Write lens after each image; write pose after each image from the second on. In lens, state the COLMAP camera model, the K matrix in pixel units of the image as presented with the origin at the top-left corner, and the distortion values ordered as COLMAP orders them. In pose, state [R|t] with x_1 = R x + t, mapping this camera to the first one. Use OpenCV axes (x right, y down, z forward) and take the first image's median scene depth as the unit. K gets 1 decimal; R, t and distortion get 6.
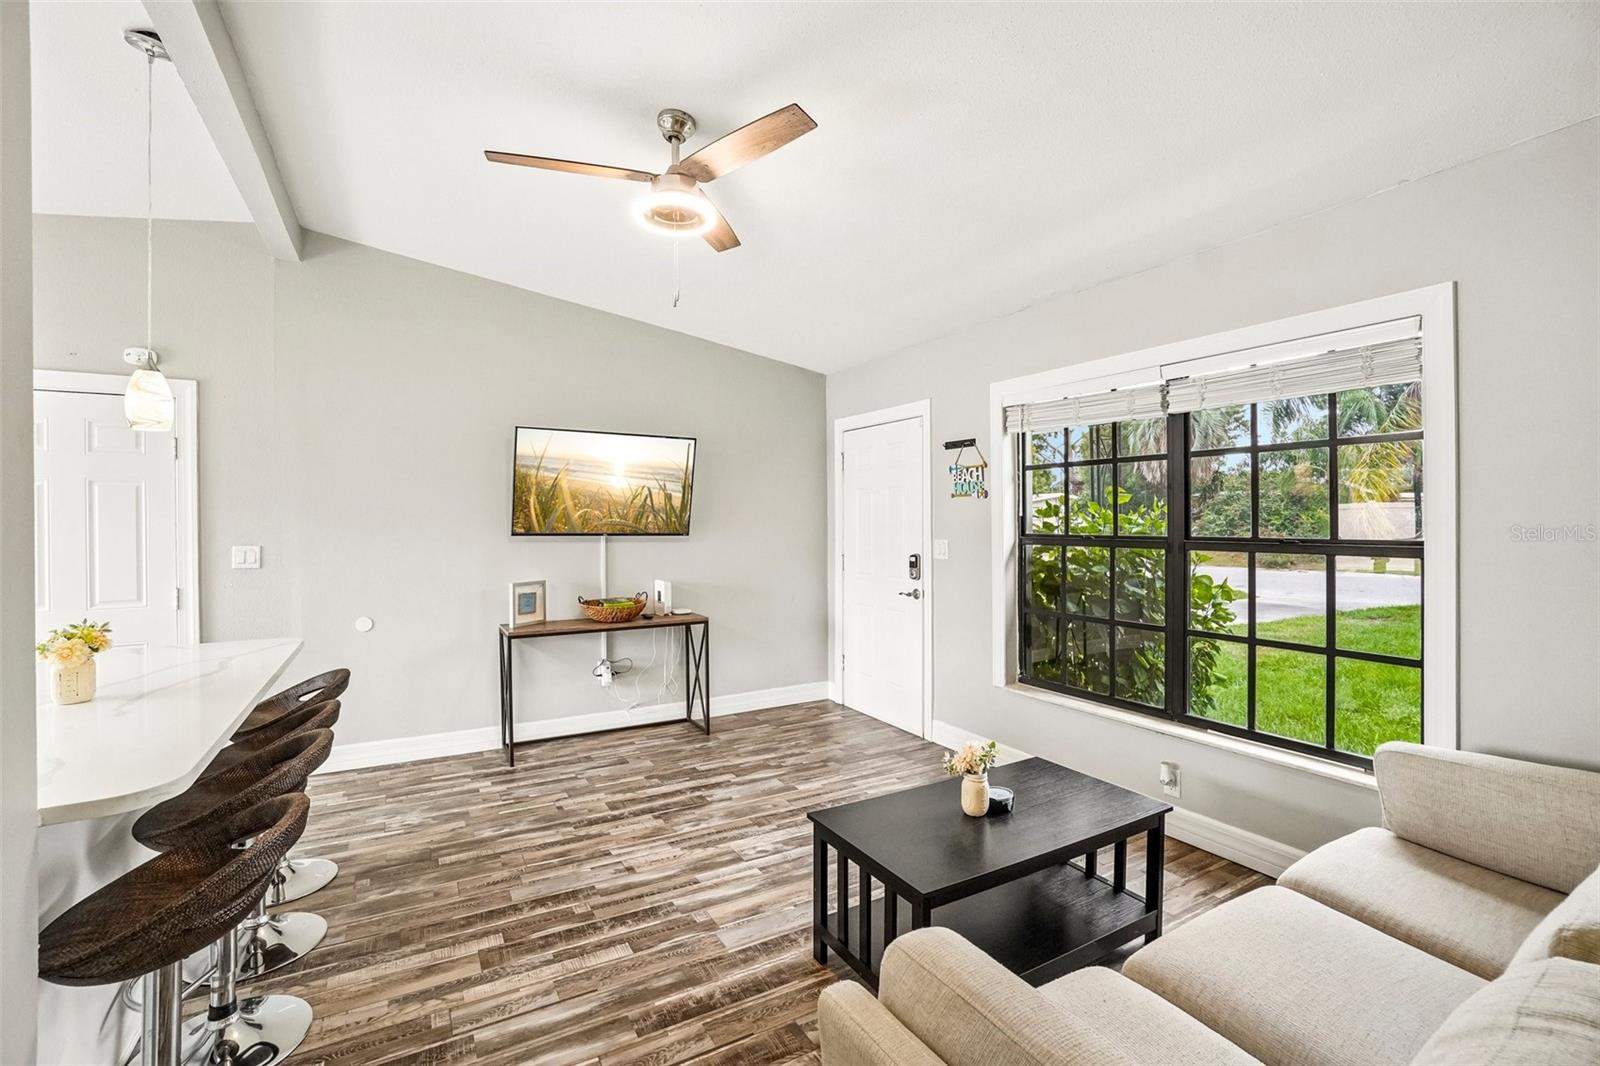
lens RADIAL K [[705.6, 0, 805.5], [0, 705.6, 523.1], [0, 0, 1]] dist [-0.061490, 0.022081]
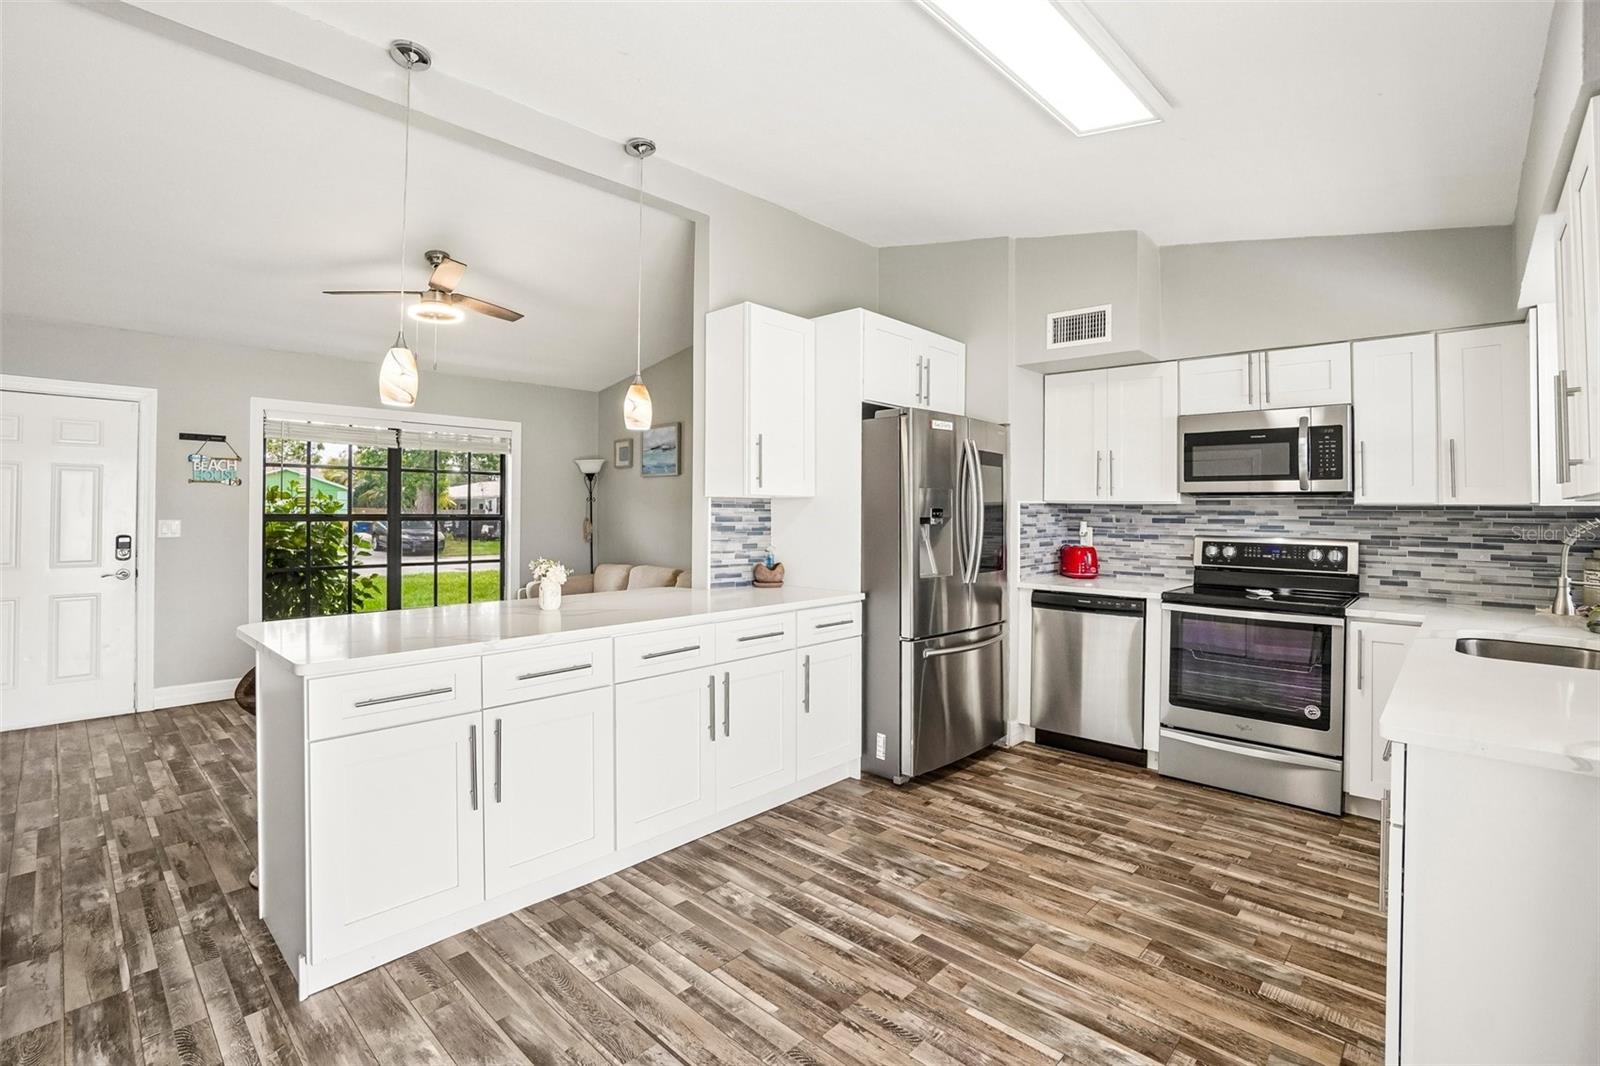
lens RADIAL K [[730.9, 0, 797.3], [0, 730.9, 515.8], [0, 0, 1]] dist [-0.065738, 0.022783]
pose [[-0.284068, 0.001485, 0.958803, -1.828061], [0.004325, 0.999991, -0.000268, 0.034672], [-0.958794, 0.004071, -0.284071, 0.594474]]
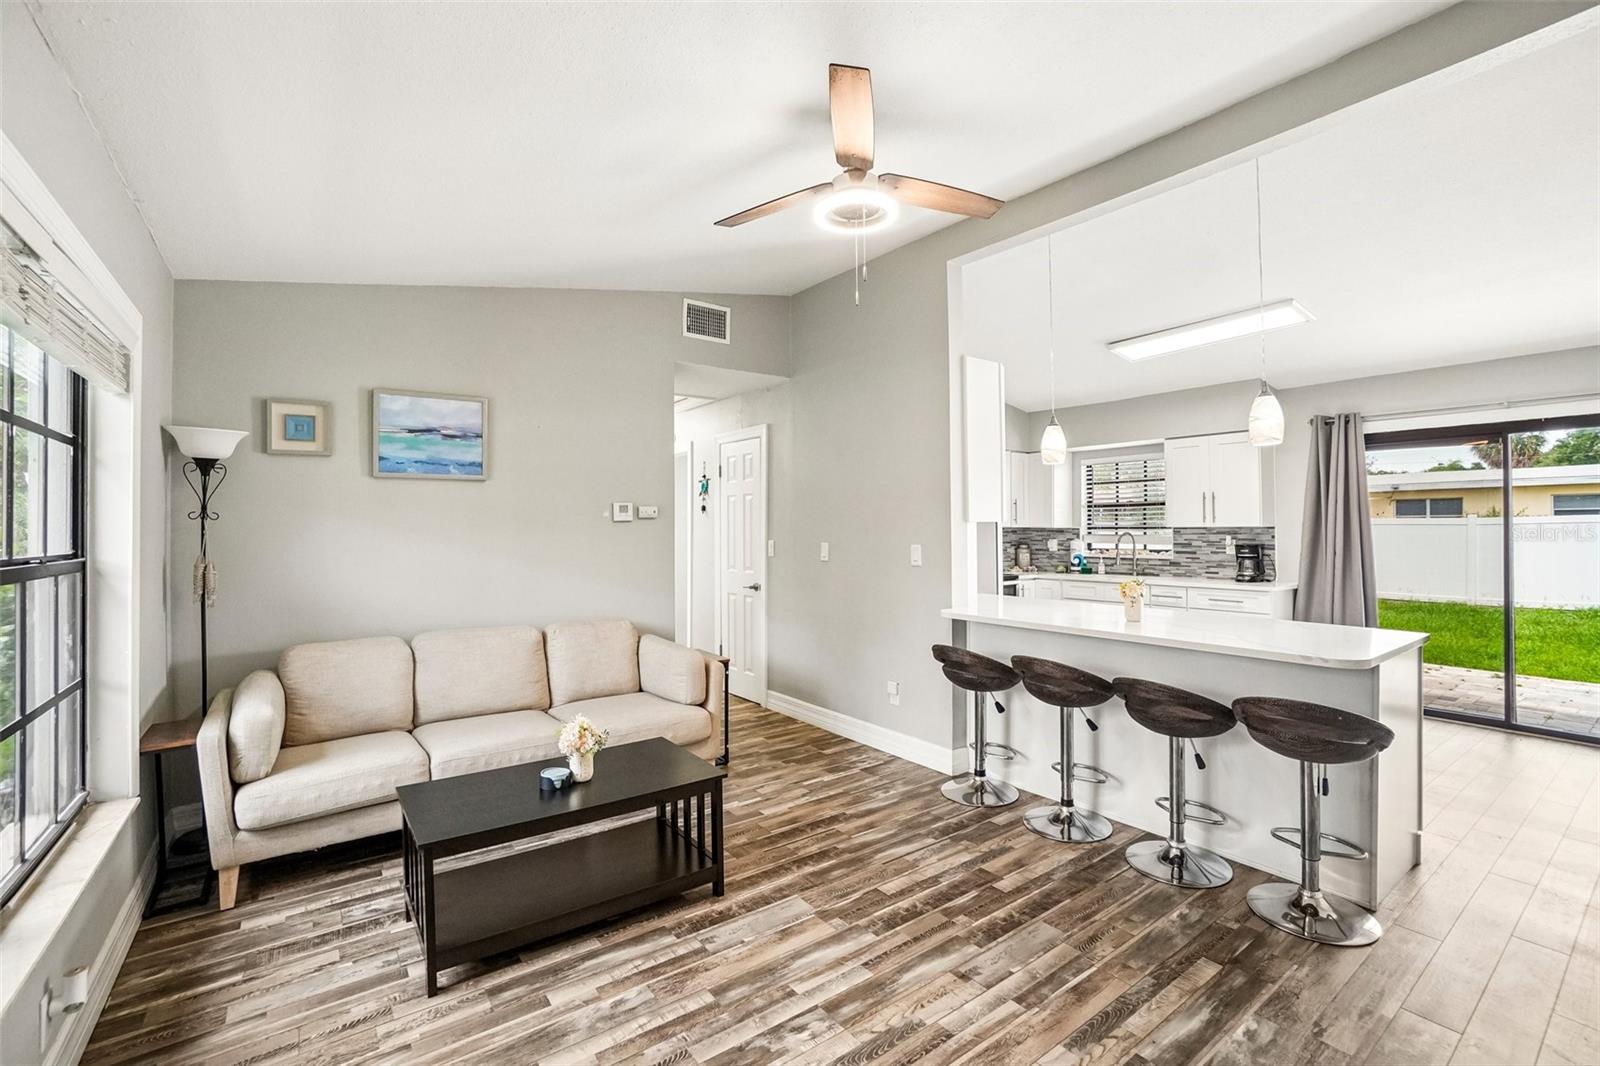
lens RADIAL K [[705.6, 0, 805.5], [0, 705.6, 523.1], [0, 0, 1]] dist [-0.061490, 0.022081]
pose [[-0.993587, 0.011819, -0.112452, -0.000705], [0.011930, 0.999929, -0.000312, -0.004393], [0.112440, -0.001651, -0.993657, 1.748688]]
